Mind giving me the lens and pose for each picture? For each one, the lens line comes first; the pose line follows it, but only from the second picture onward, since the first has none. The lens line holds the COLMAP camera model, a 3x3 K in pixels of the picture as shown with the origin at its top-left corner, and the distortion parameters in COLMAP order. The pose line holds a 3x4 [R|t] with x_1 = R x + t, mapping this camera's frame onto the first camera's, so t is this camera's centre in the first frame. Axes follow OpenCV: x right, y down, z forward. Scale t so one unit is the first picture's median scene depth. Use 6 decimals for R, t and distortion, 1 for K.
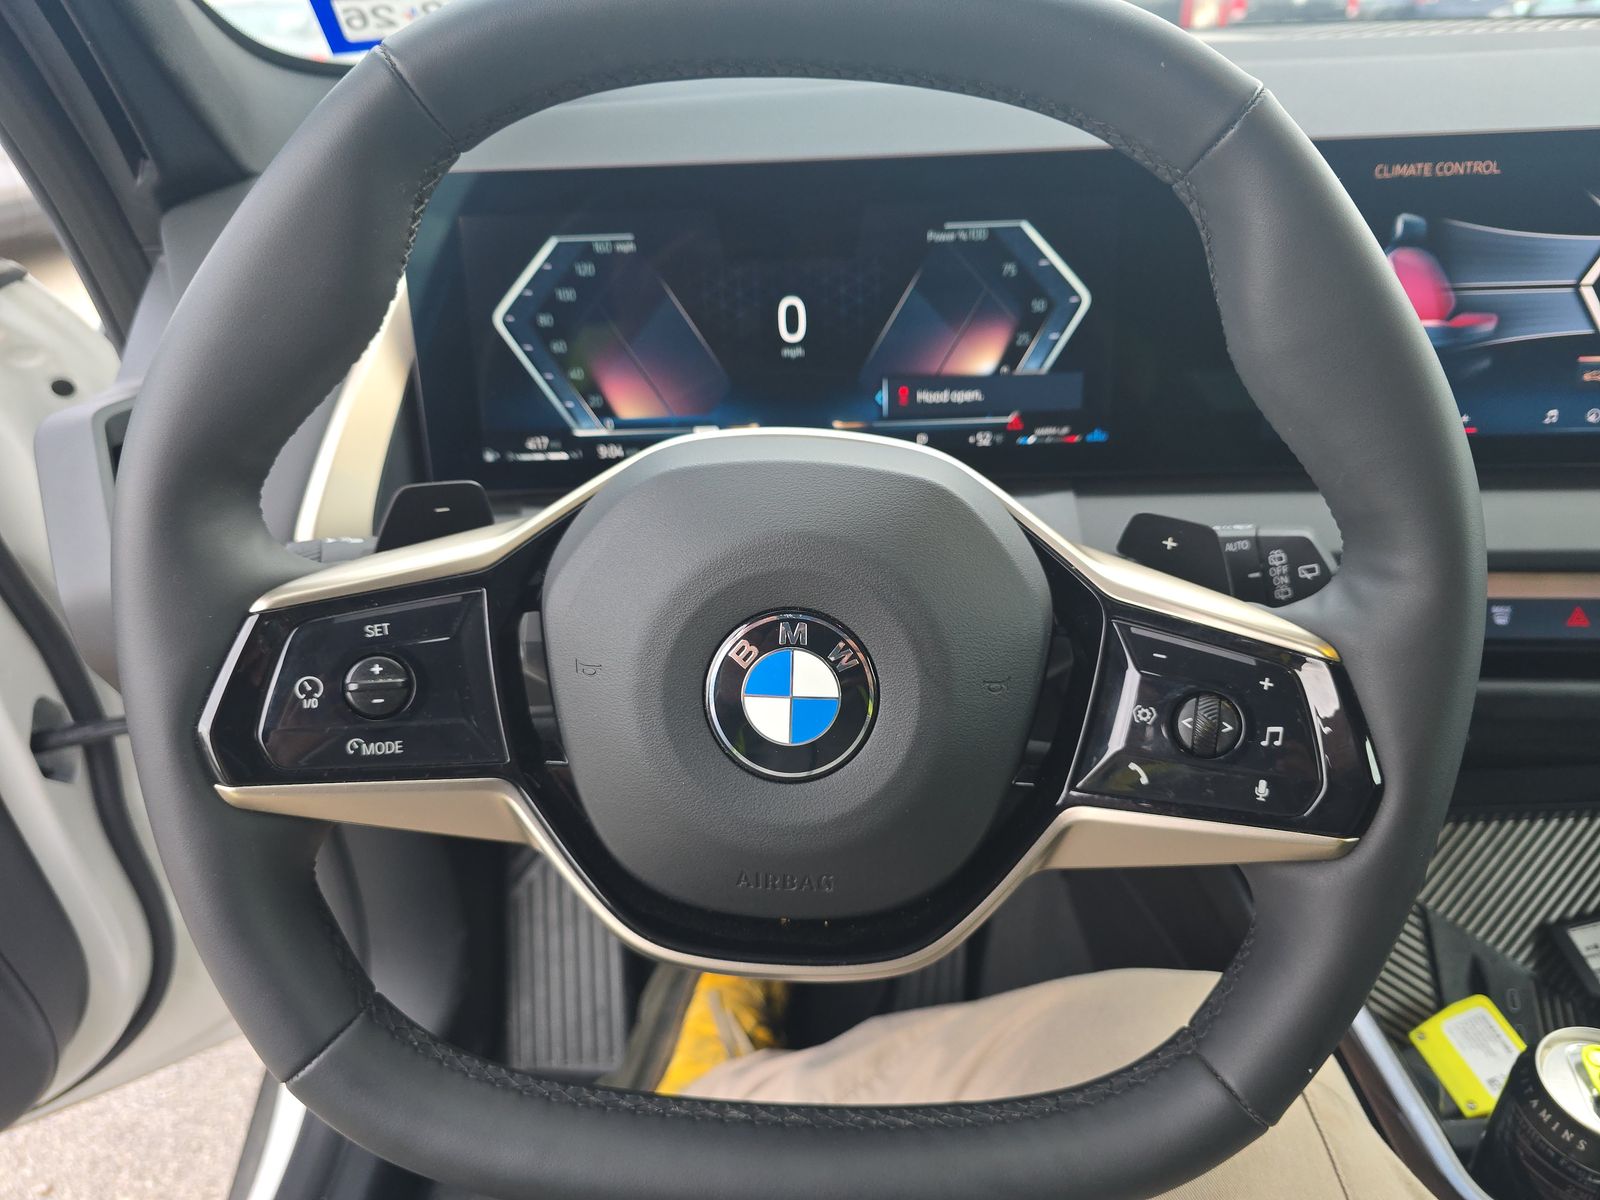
lens RADIAL K [[1055.2, 0, 801.0], [0, 1055.2, 590.8], [0, 0, 1]] dist [-0.005960, -0.008184]
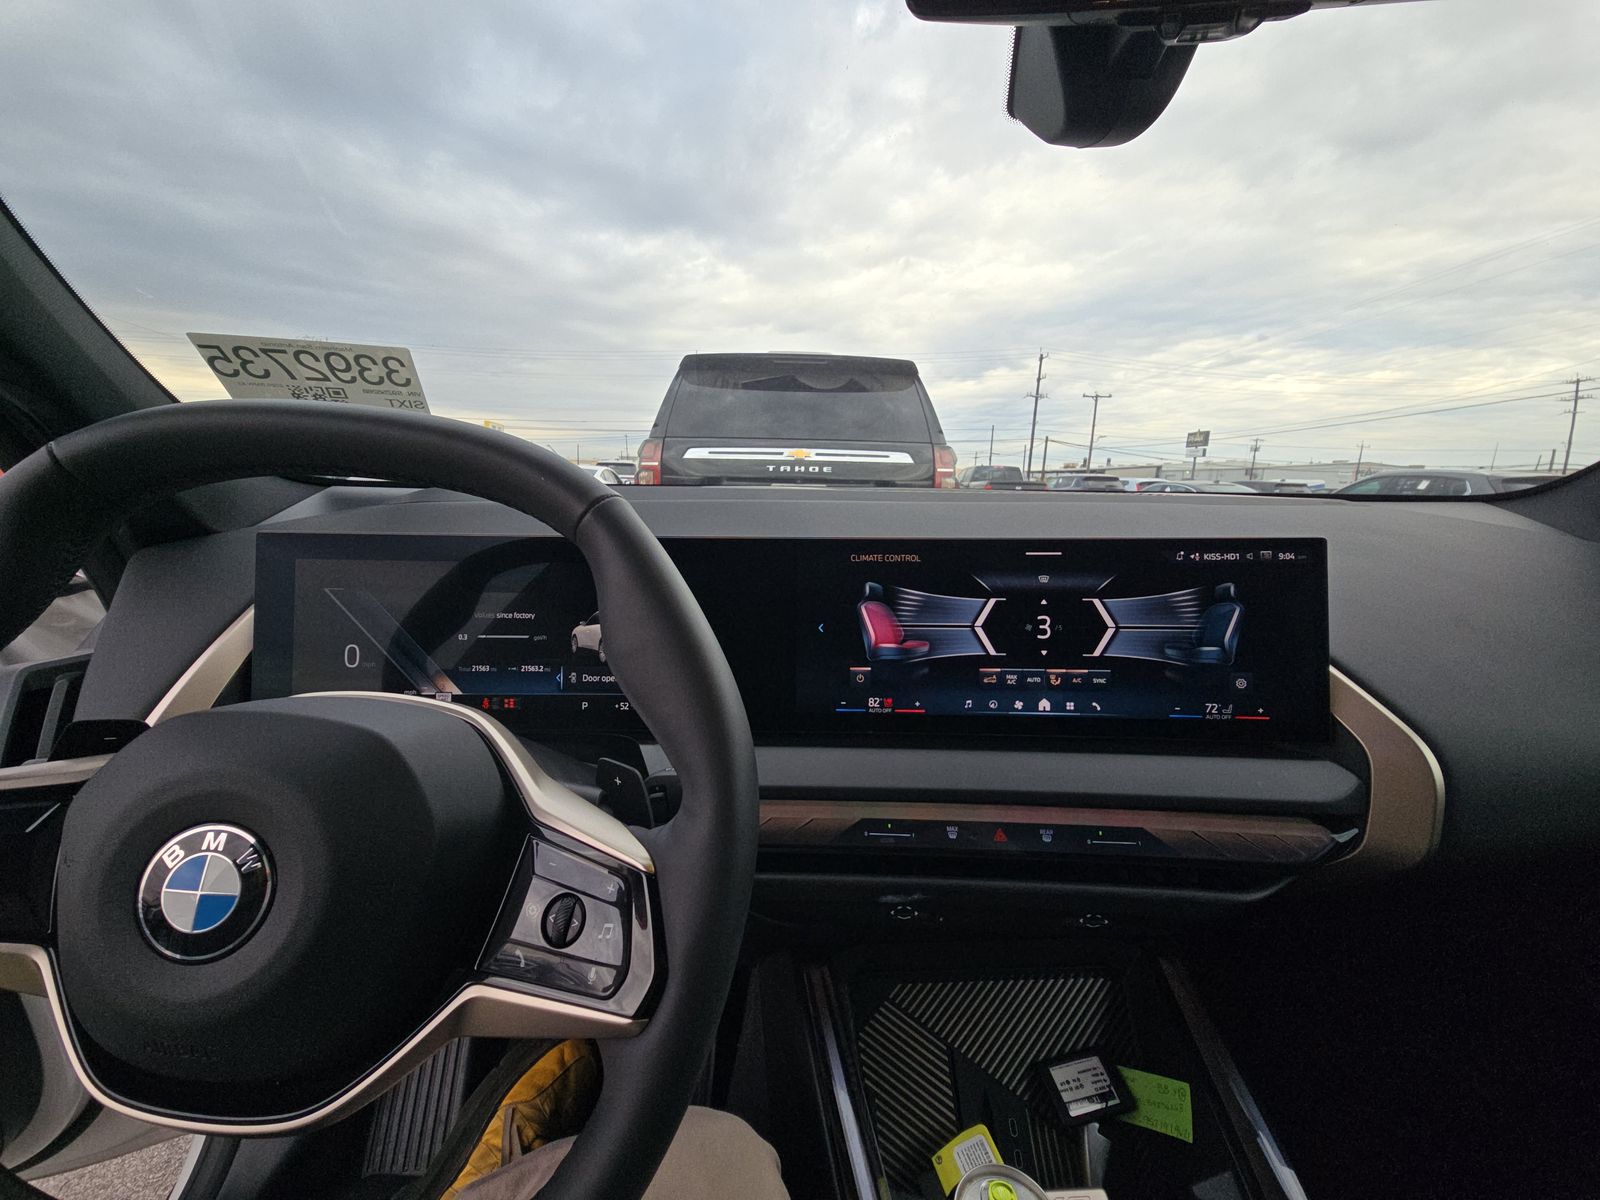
lens RADIAL K [[643.9, 0, 803.0], [0, 643.9, 606.4], [0, 0, 1]] dist [0.001694, -0.001031]
pose [[0.998078, 0.041827, 0.045735, 0.420331], [-0.027271, 0.959041, -0.281951, -0.023533], [-0.055655, 0.280161, 0.958338, 0.015848]]
